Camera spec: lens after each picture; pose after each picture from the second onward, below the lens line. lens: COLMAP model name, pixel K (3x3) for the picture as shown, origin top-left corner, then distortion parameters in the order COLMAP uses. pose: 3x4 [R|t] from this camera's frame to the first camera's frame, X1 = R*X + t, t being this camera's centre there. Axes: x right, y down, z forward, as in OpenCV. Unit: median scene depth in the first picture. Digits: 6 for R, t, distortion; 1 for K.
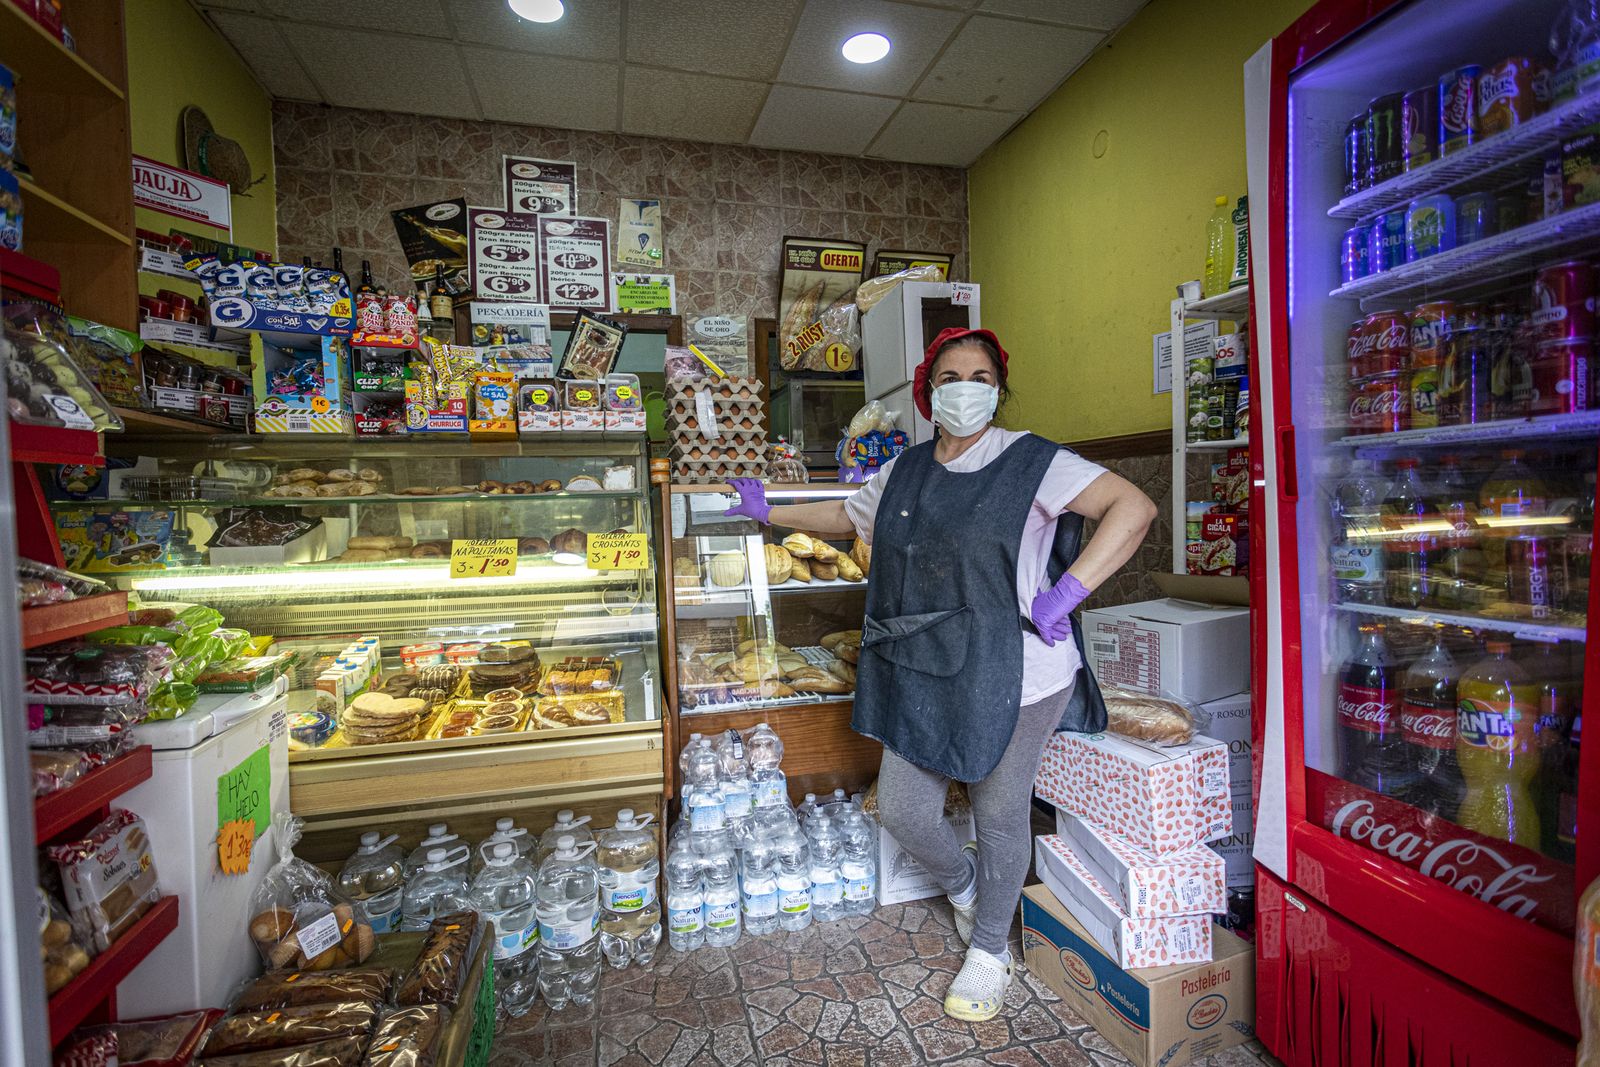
lens RADIAL K [[742.2, 0, 792.8], [0, 742.2, 531.9], [0, 0, 1]] dist [0.006320, 0.000815]
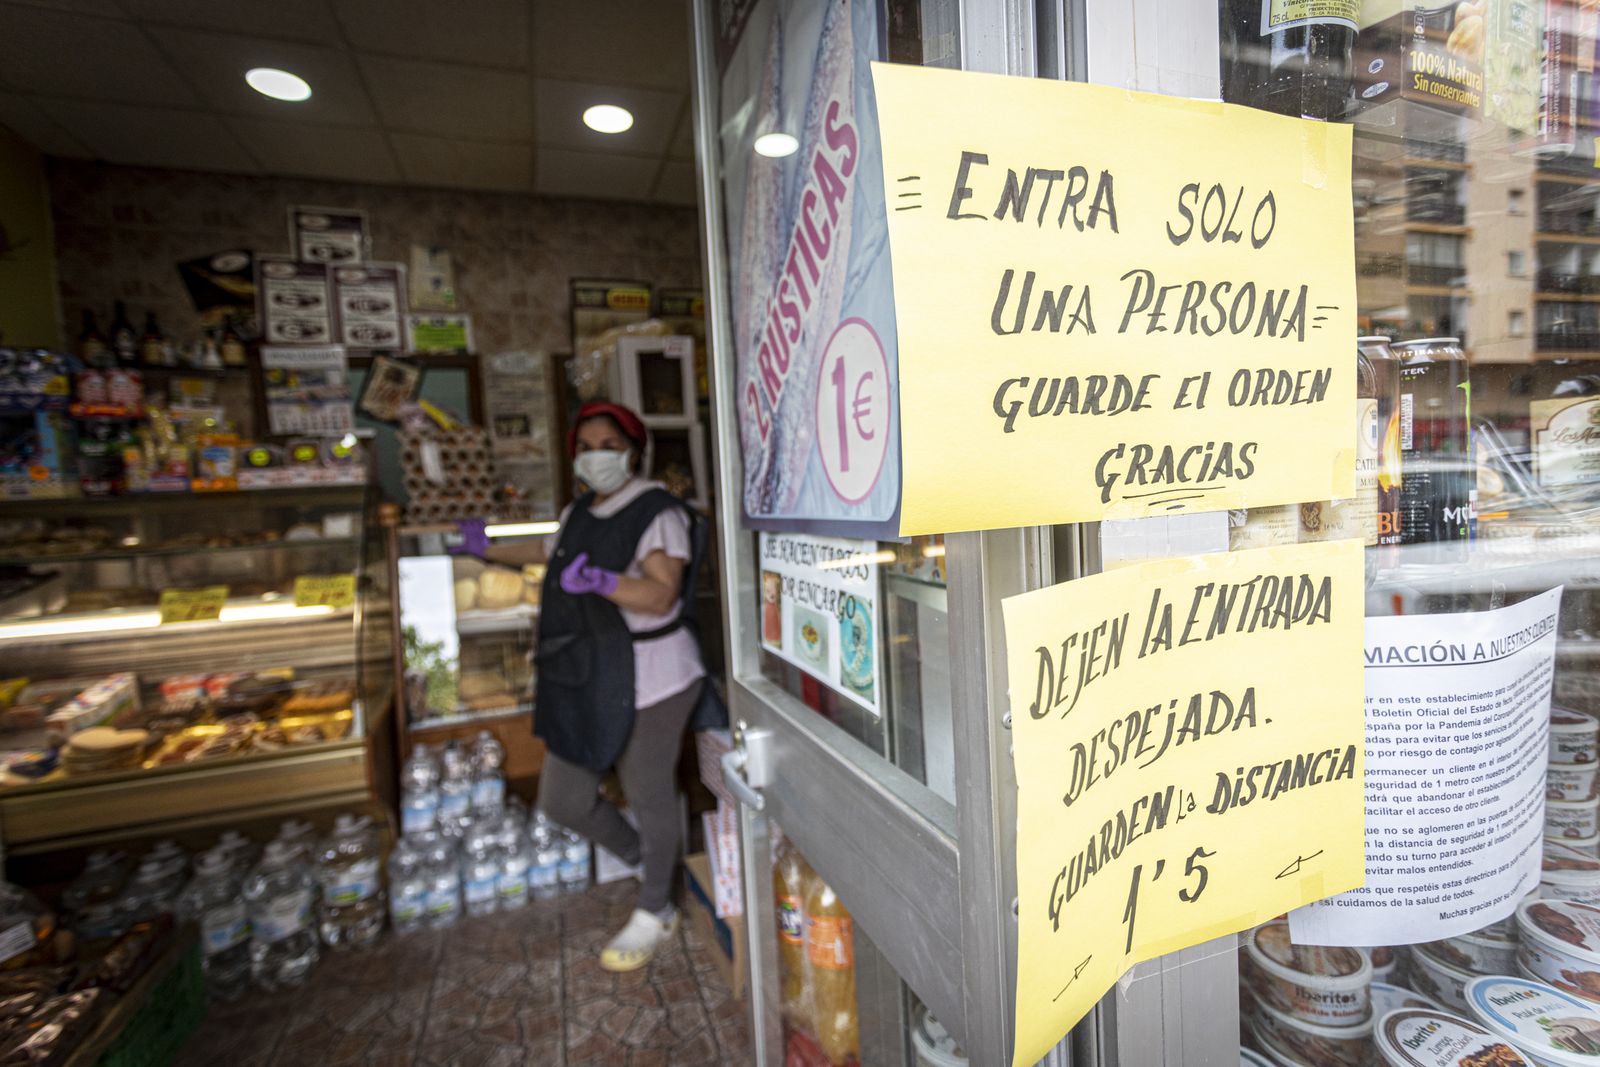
lens RADIAL K [[742.2, 0, 801.9], [0, 742.2, 531.5], [0, 0, 1]] dist [0.006320, 0.000815]
pose [[0.996393, -0.036858, 0.076442, 0.368461], [0.035976, 0.999270, 0.012875, -0.050754], [-0.076861, -0.010078, 0.996991, -0.181231]]
